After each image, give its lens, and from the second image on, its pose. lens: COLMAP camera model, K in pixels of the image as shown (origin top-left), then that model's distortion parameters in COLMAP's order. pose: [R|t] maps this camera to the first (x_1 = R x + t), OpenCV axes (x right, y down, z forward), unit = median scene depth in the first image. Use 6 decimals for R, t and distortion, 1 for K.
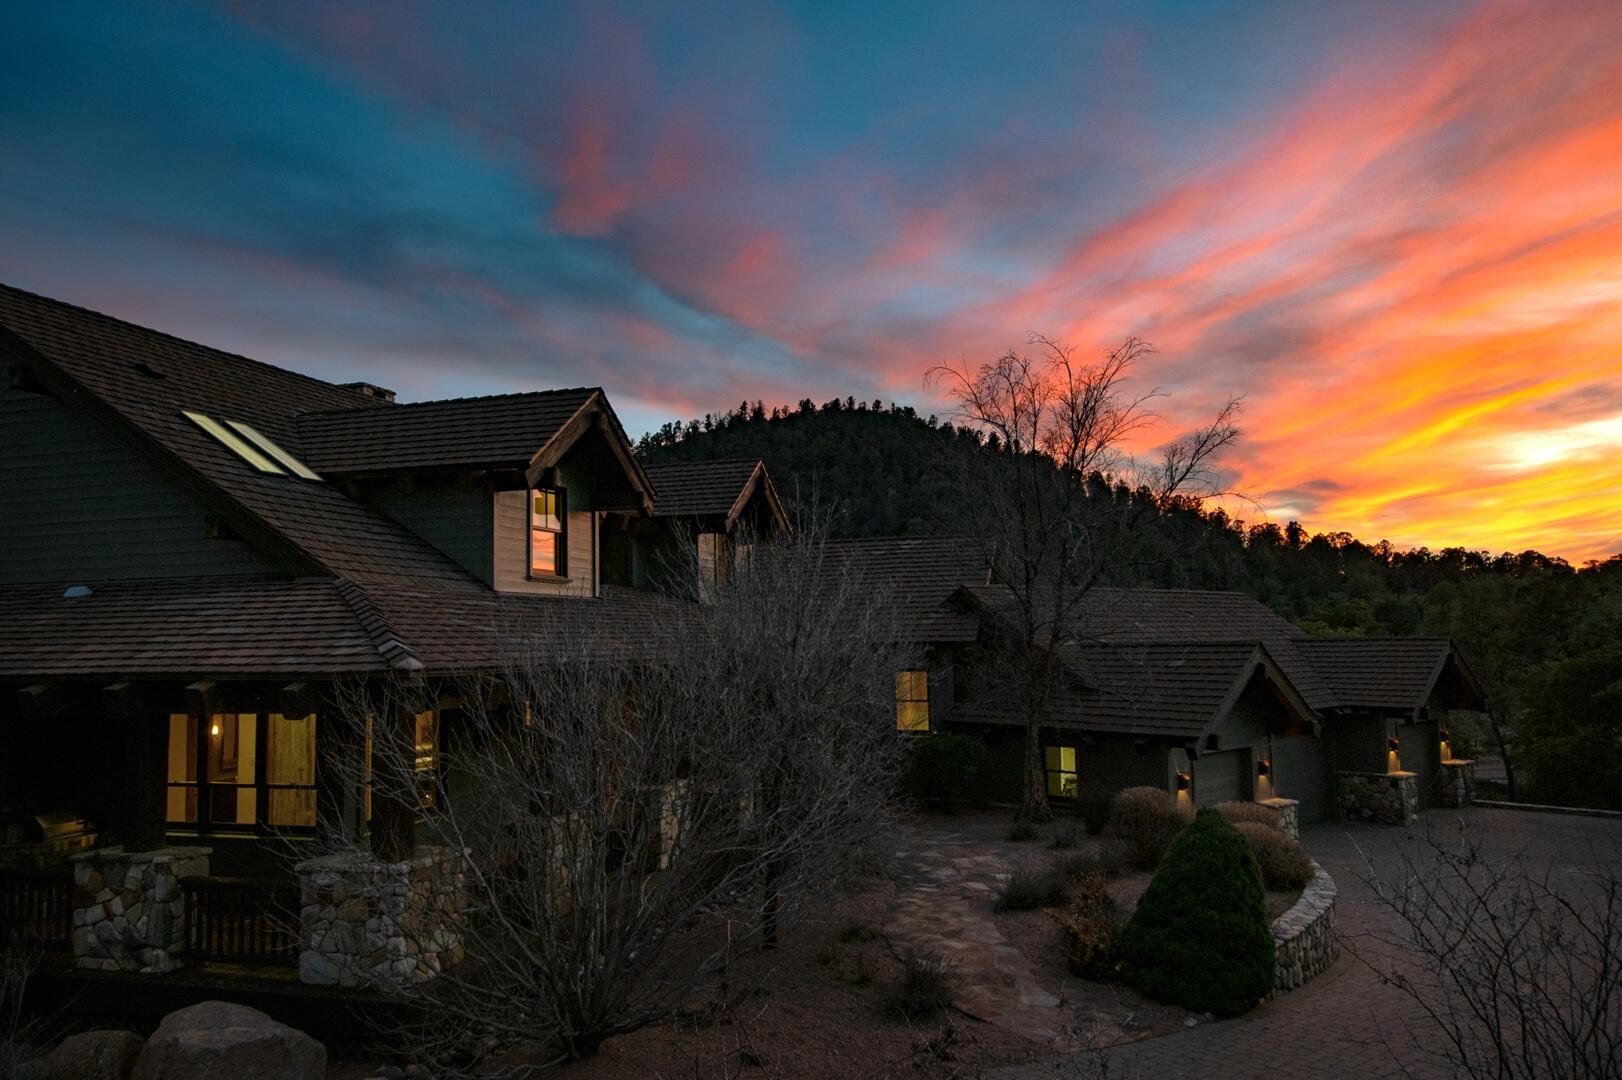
lens RADIAL K [[1230.4, 0, 802.6], [0, 1230.4, 535.9], [0, 0, 1]] dist [-0.004404, 0.032628]
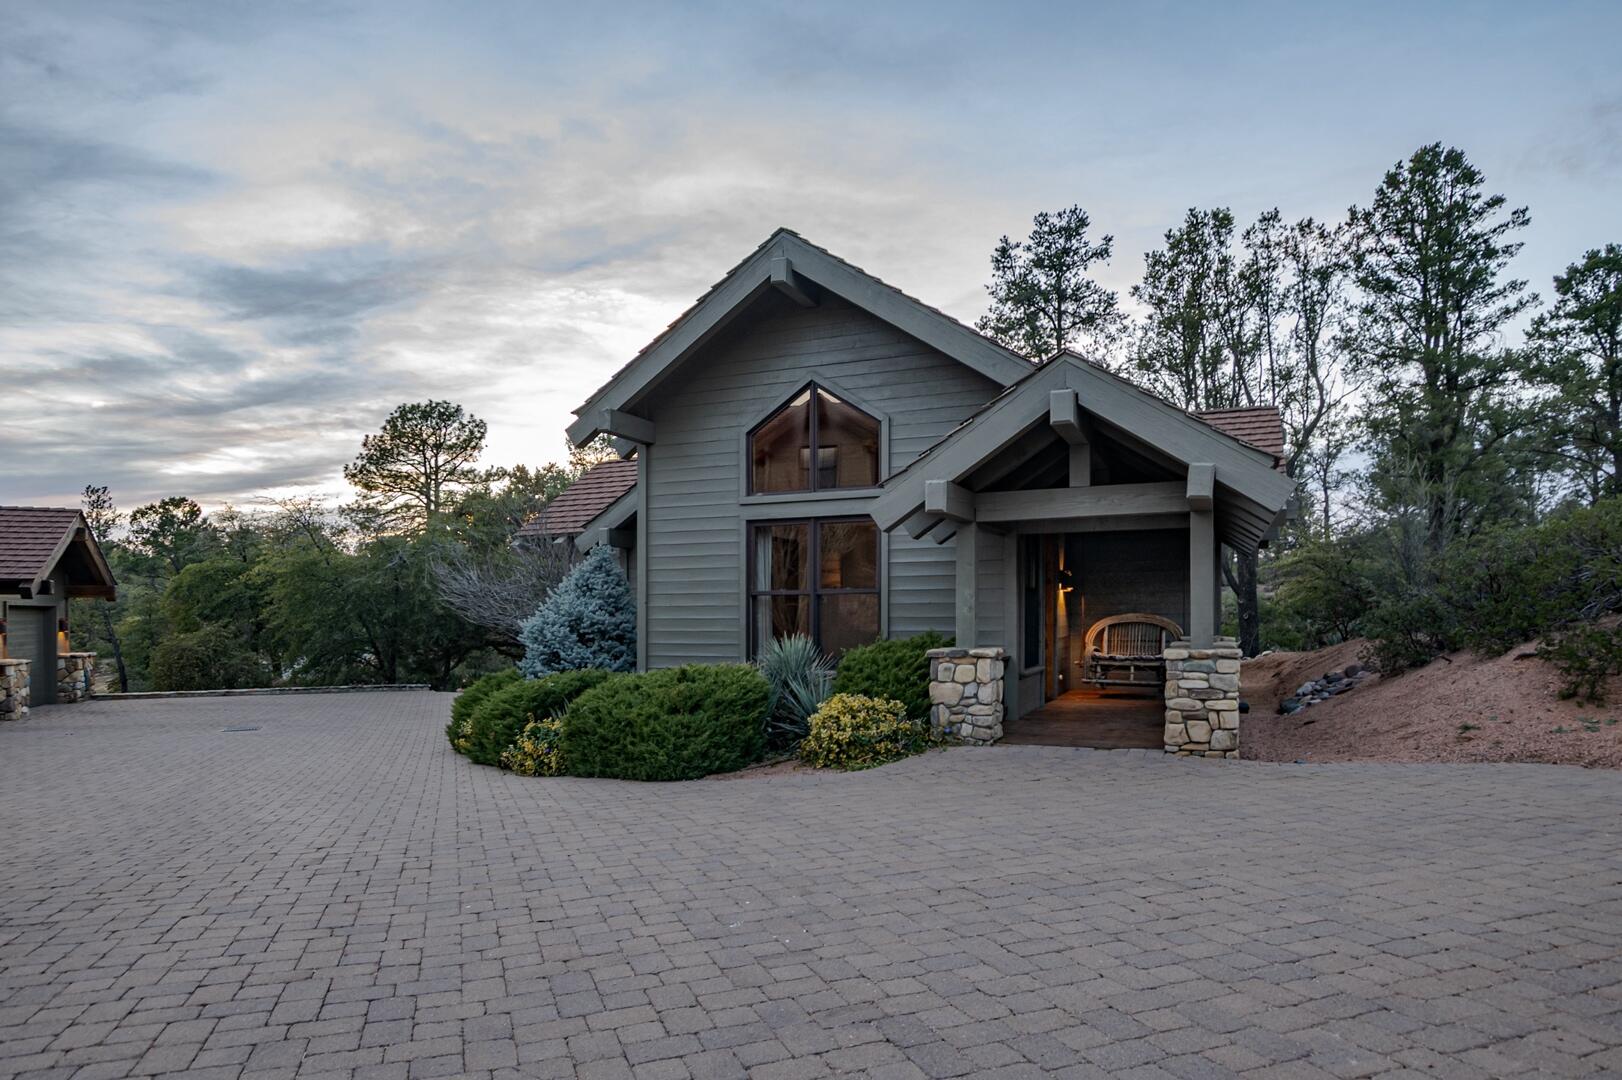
lens RADIAL K [[952.3, 0, 835.3], [0, 952.3, 628.1], [0, 0, 1]] dist [0.002740, 0.000630]
pose [[0.371367, 0.006073, 0.928466, 0.112409], [-0.085279, 0.995975, 0.027595, 0.130800], [-0.924562, -0.089427, 0.370390, 0.297809]]
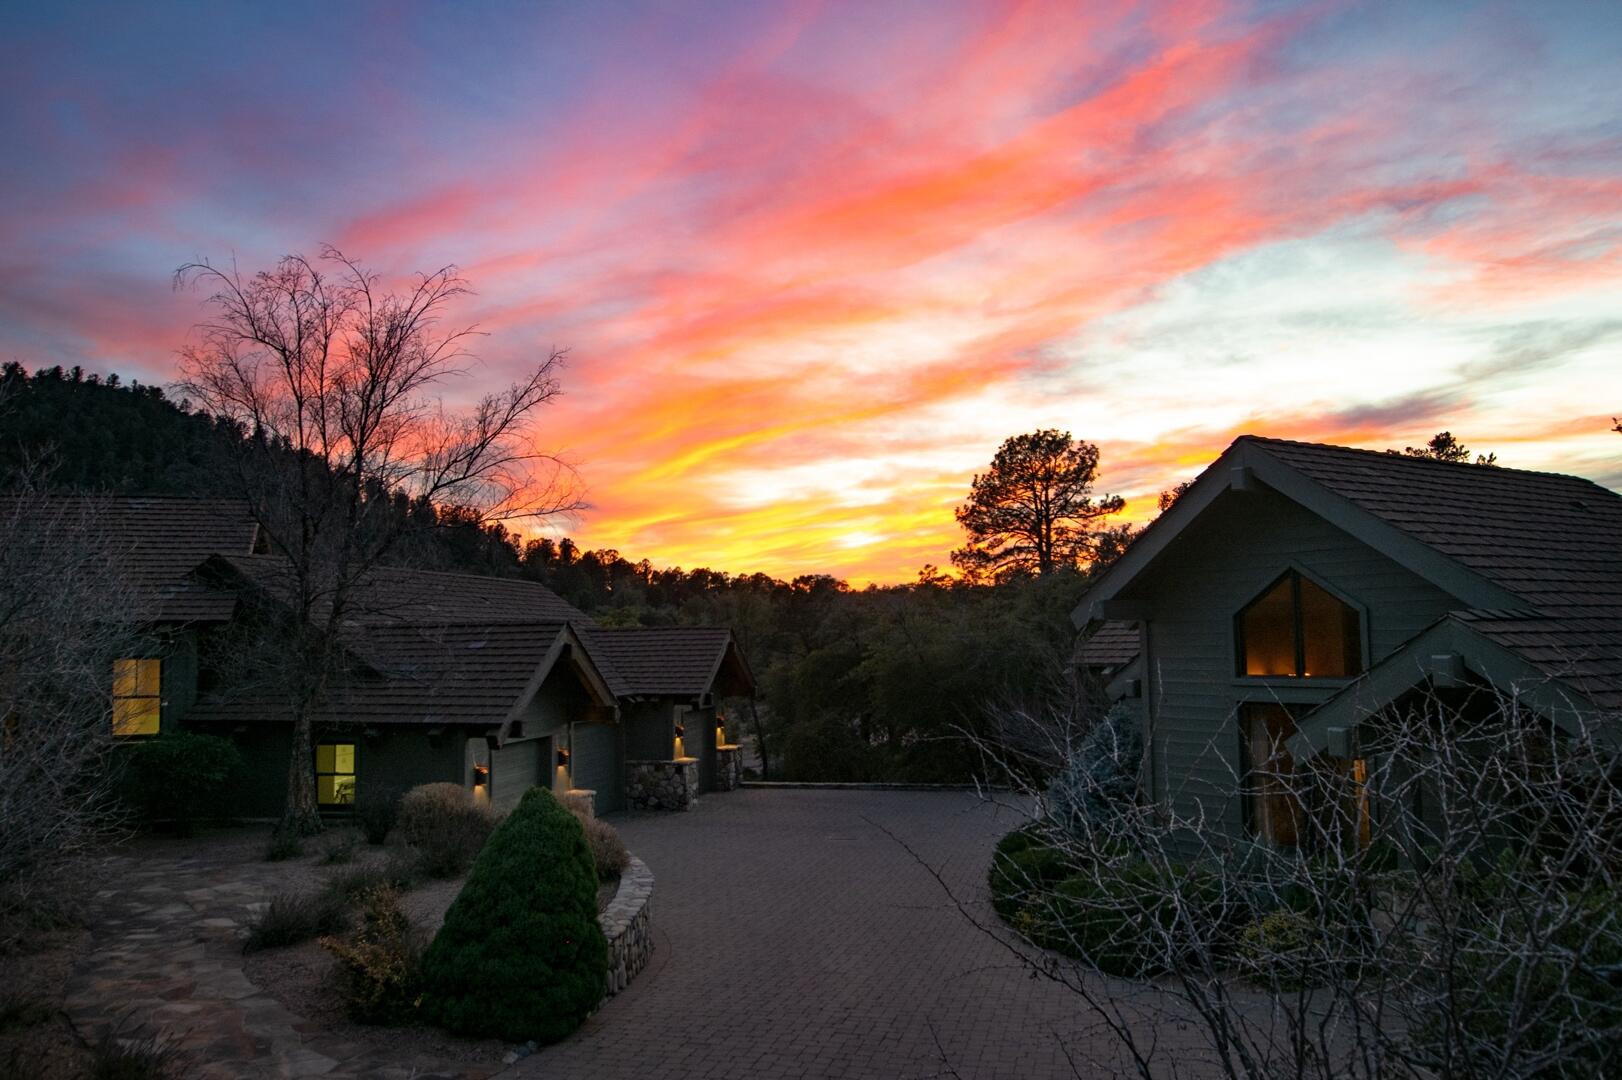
lens RADIAL K [[1230.4, 0, 817.7], [0, 1230.4, 538.5], [0, 0, 1]] dist [-0.004404, 0.032628]
pose [[0.833353, 0.046366, 0.550793, 0.014961], [-0.040601, 0.998918, -0.022659, 0.037429], [-0.551248, -0.003480, 0.834335, 0.121998]]
